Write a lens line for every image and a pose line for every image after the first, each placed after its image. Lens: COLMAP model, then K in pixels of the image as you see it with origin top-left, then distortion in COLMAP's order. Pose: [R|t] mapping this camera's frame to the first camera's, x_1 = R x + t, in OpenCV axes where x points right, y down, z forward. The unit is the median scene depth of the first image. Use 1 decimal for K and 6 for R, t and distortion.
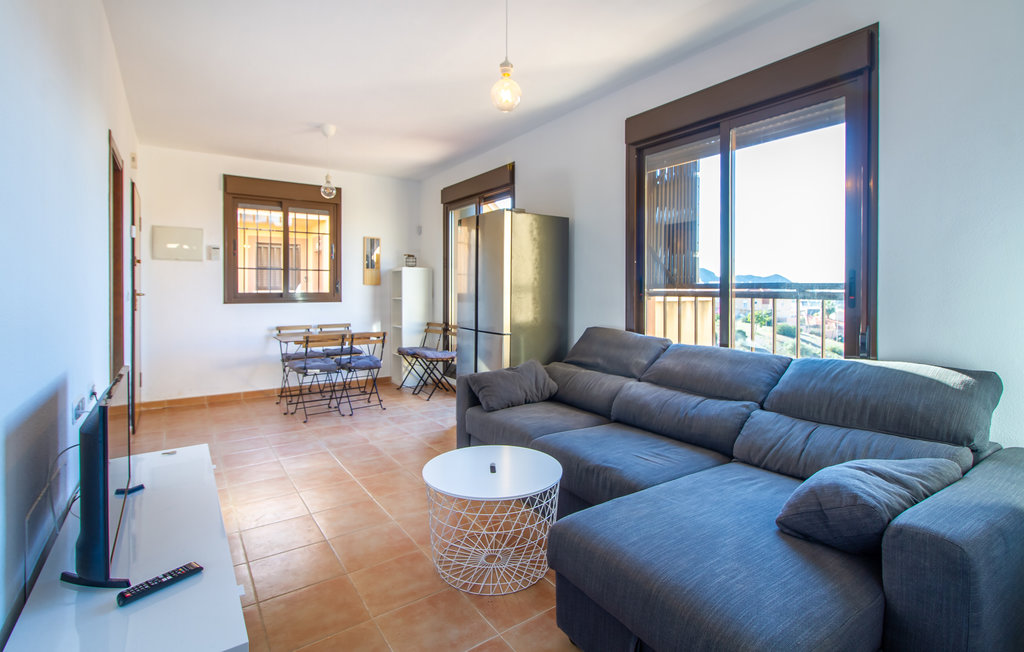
lens RADIAL K [[482.7, 0, 541.1], [0, 482.7, 292.3], [0, 0, 1]] dist [-0.000437, 0.000218]
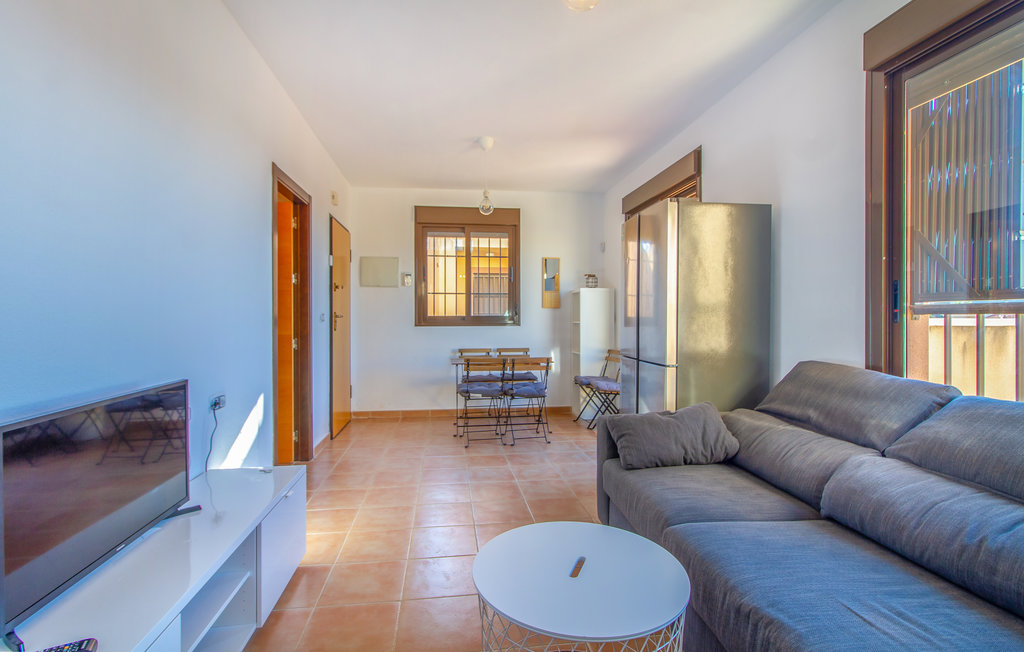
lens RADIAL K [[484.4, 0, 513.9], [0, 484.4, 321.2], [0, 0, 1]] dist [0.002213, 0.000341]
pose [[0.871376, -0.000648, -0.490615, 0.071646], [0.000514, 1.000000, -0.000408, 0.014317], [0.490615, 0.000103, 0.871377, 0.184791]]
